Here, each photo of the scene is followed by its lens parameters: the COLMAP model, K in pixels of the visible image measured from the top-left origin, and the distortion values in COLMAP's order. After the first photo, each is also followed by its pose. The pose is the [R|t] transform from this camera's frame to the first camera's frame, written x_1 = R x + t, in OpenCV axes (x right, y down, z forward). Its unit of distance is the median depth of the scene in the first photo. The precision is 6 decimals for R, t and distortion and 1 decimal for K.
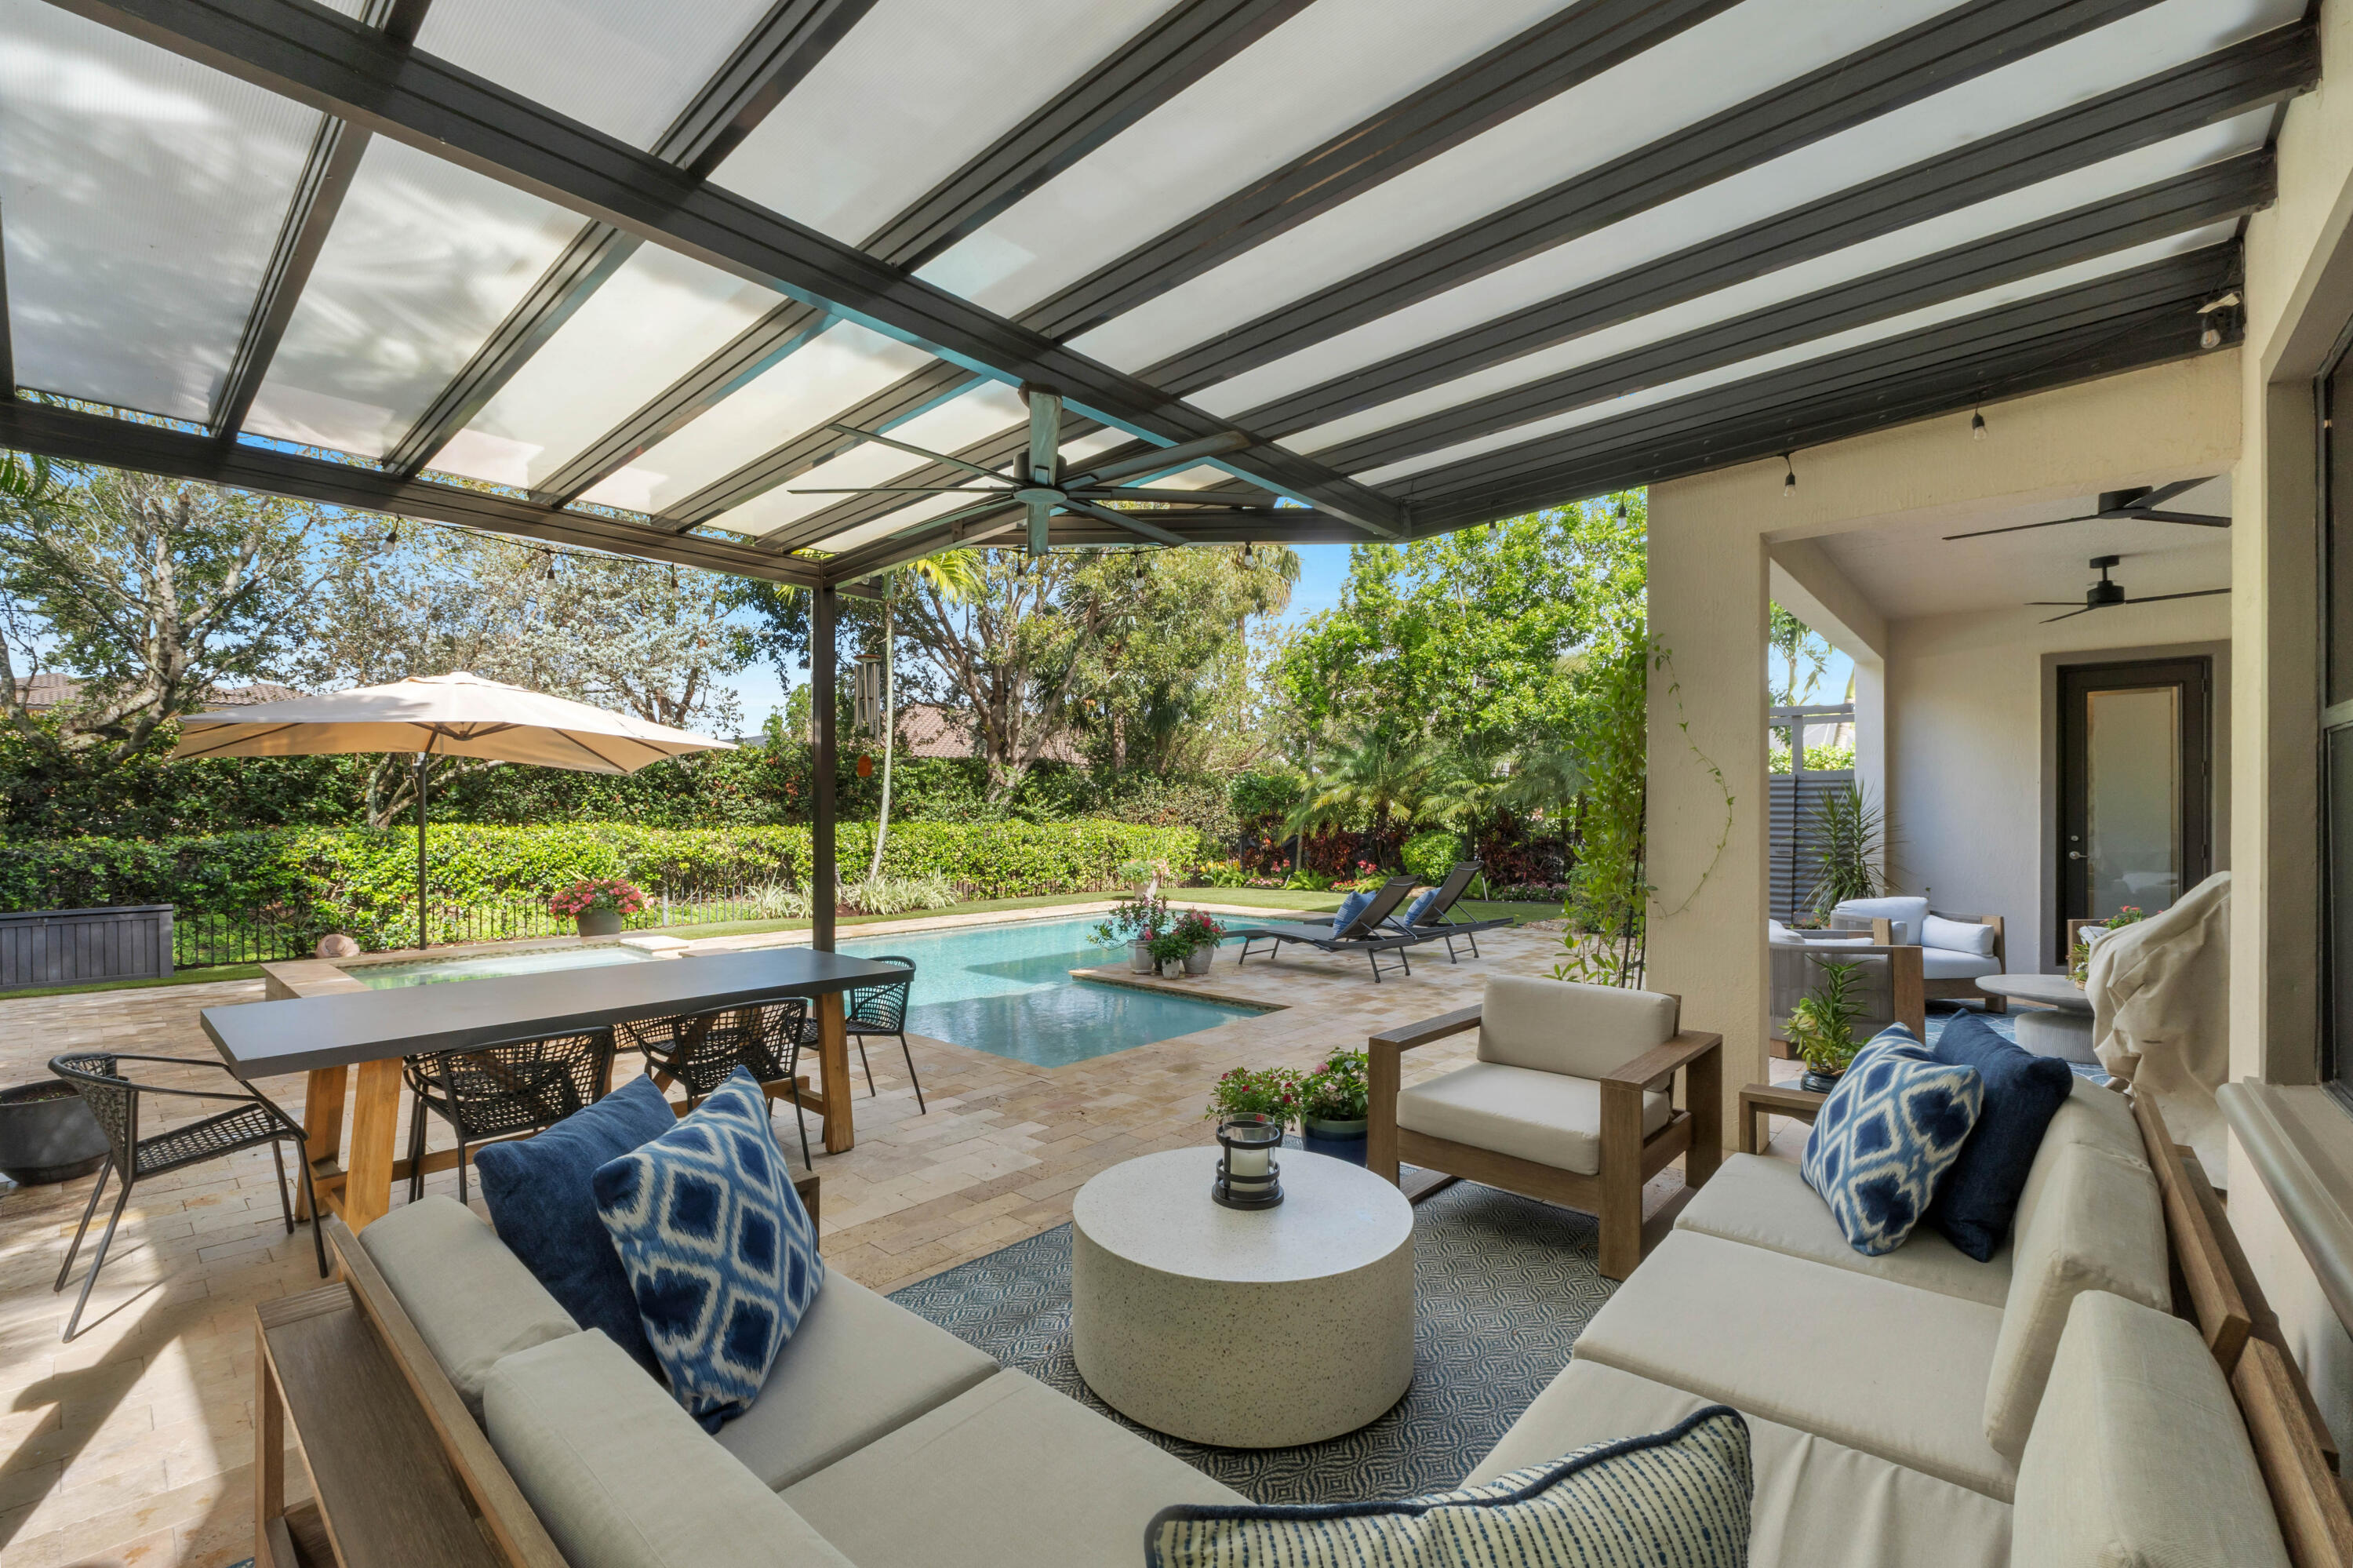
lens RADIAL K [[979.1, 0, 1176.5], [0, 979.1, 784.0], [0, 0, 1]] dist [-0.020053, -0.000376]
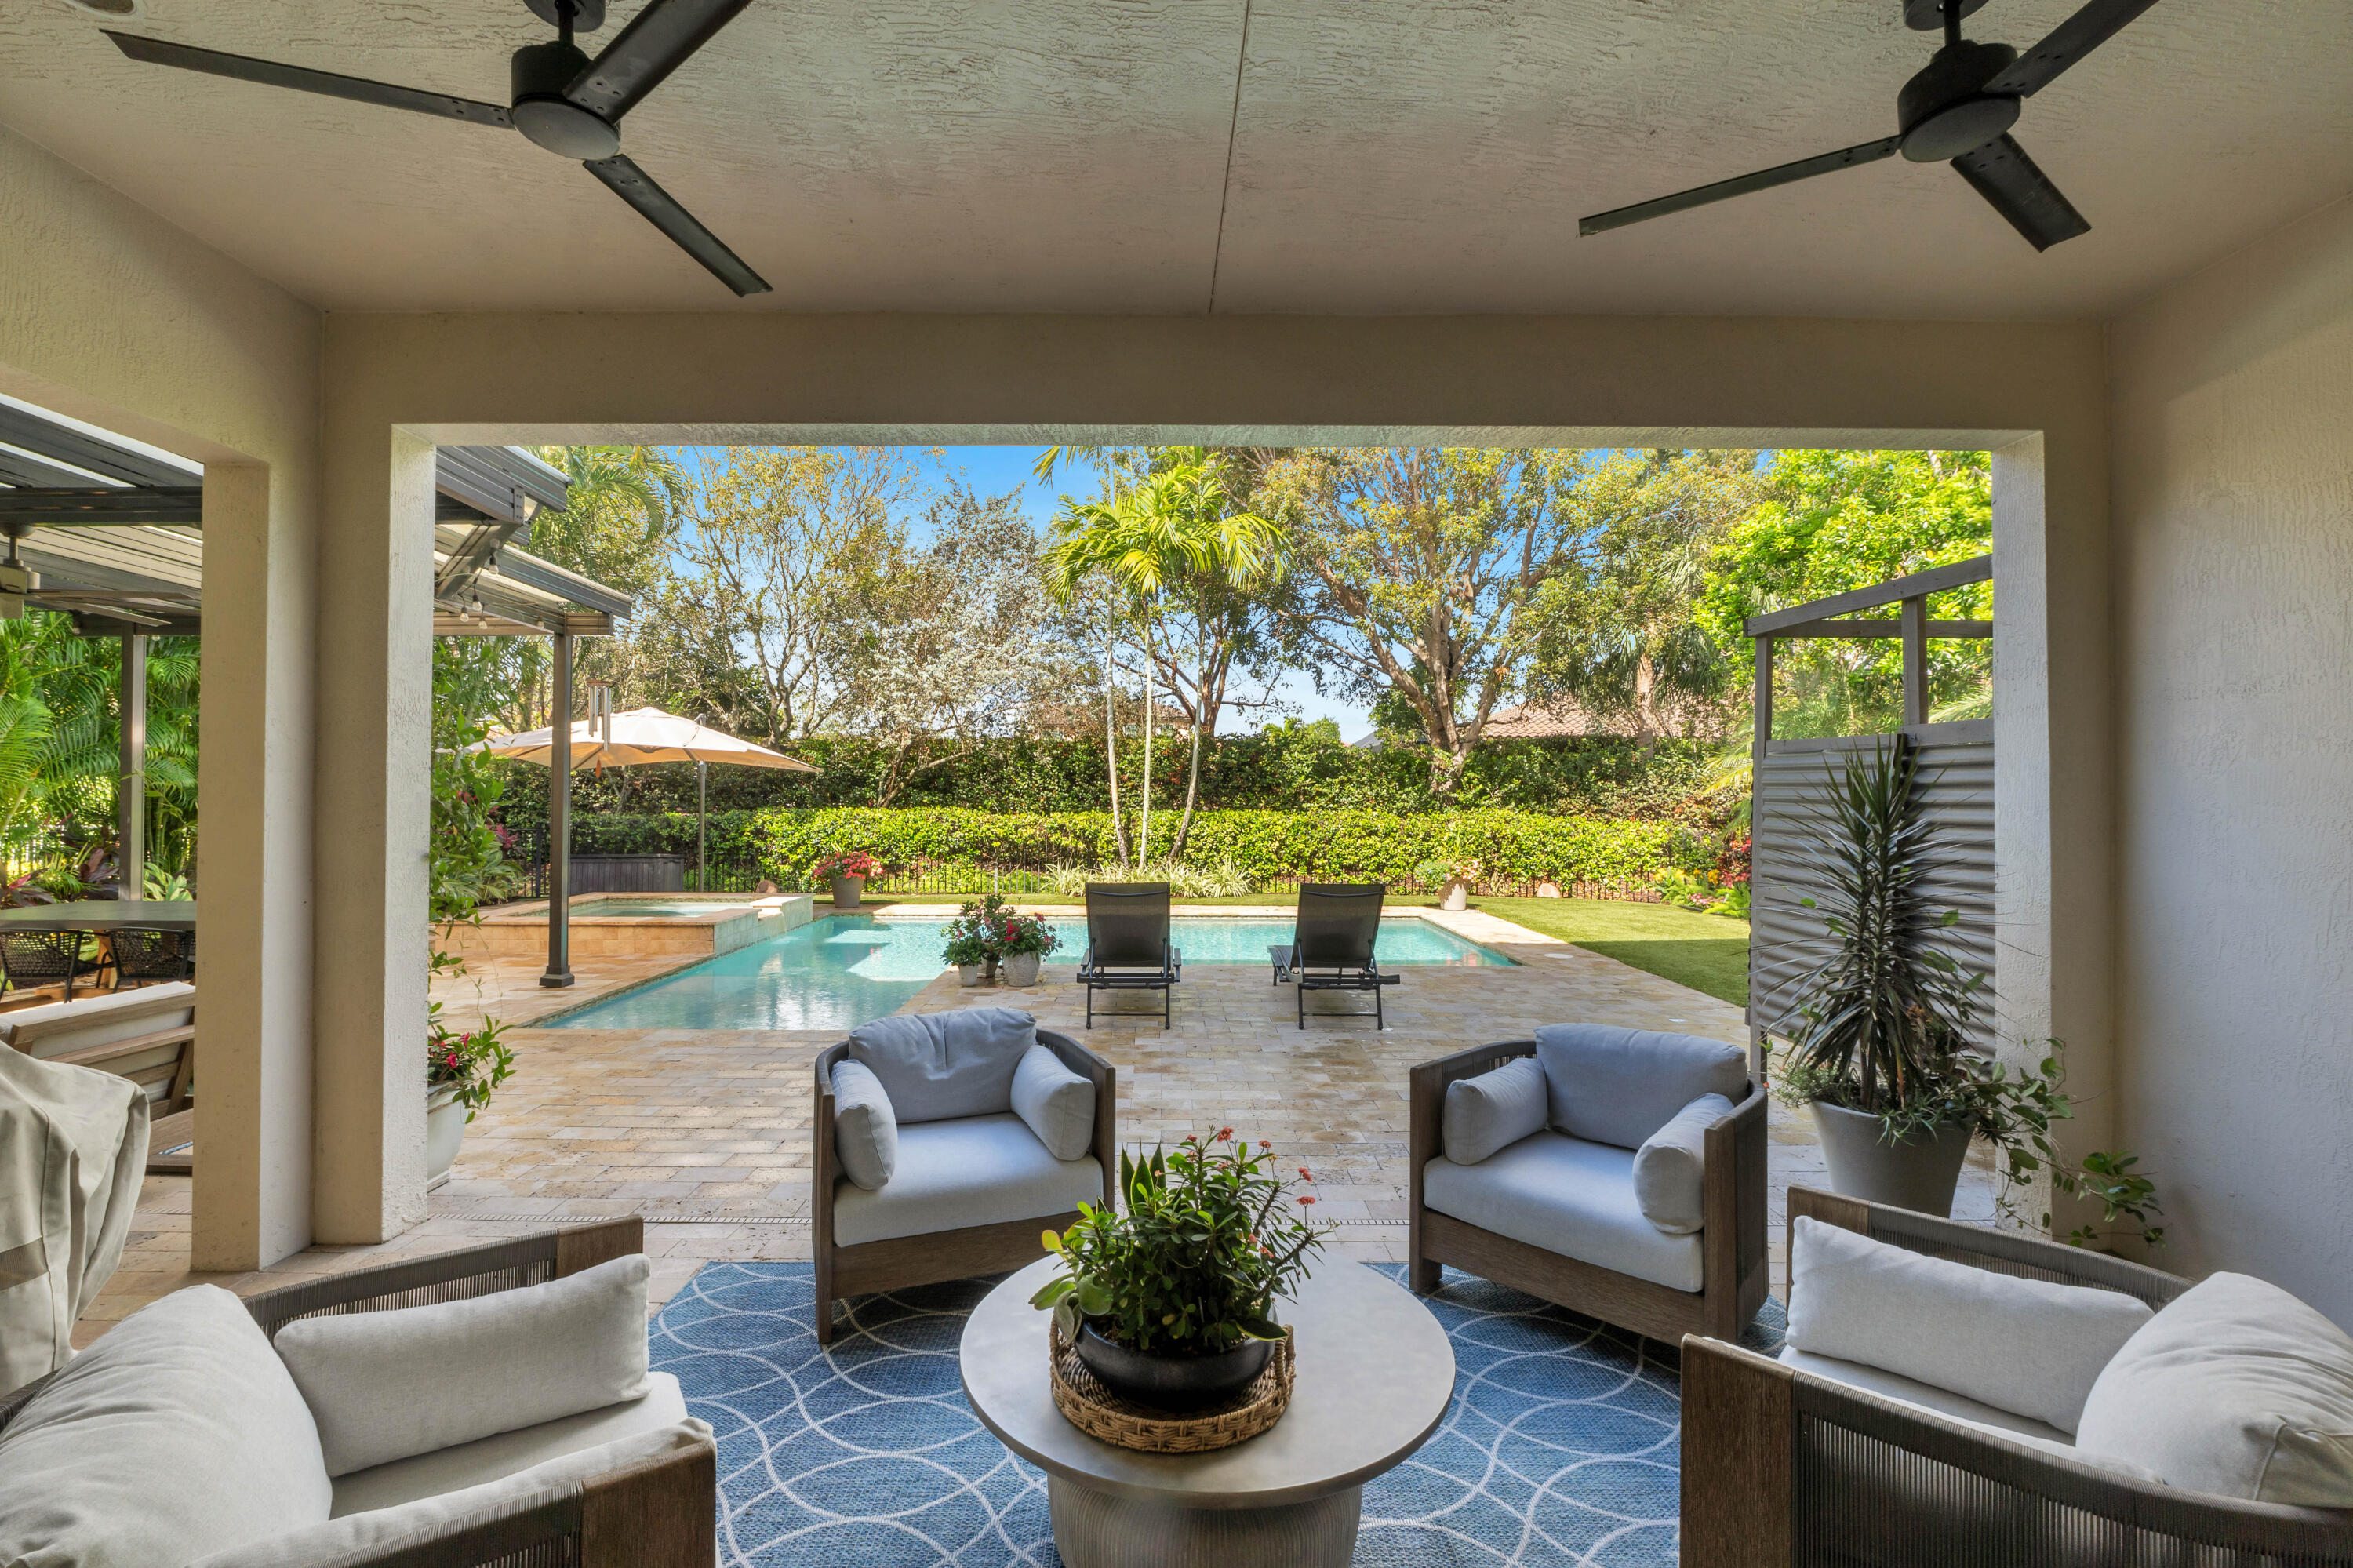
lens RADIAL K [[979.1, 0, 1176.5], [0, 979.1, 784.0], [0, 0, 1]] dist [-0.020053, -0.000376]
pose [[0.682271, -0.008354, -0.731051, 0.508699], [0.016015, 0.999866, 0.003520, 0.009288], [0.730924, -0.014110, 0.682313, 0.329741]]
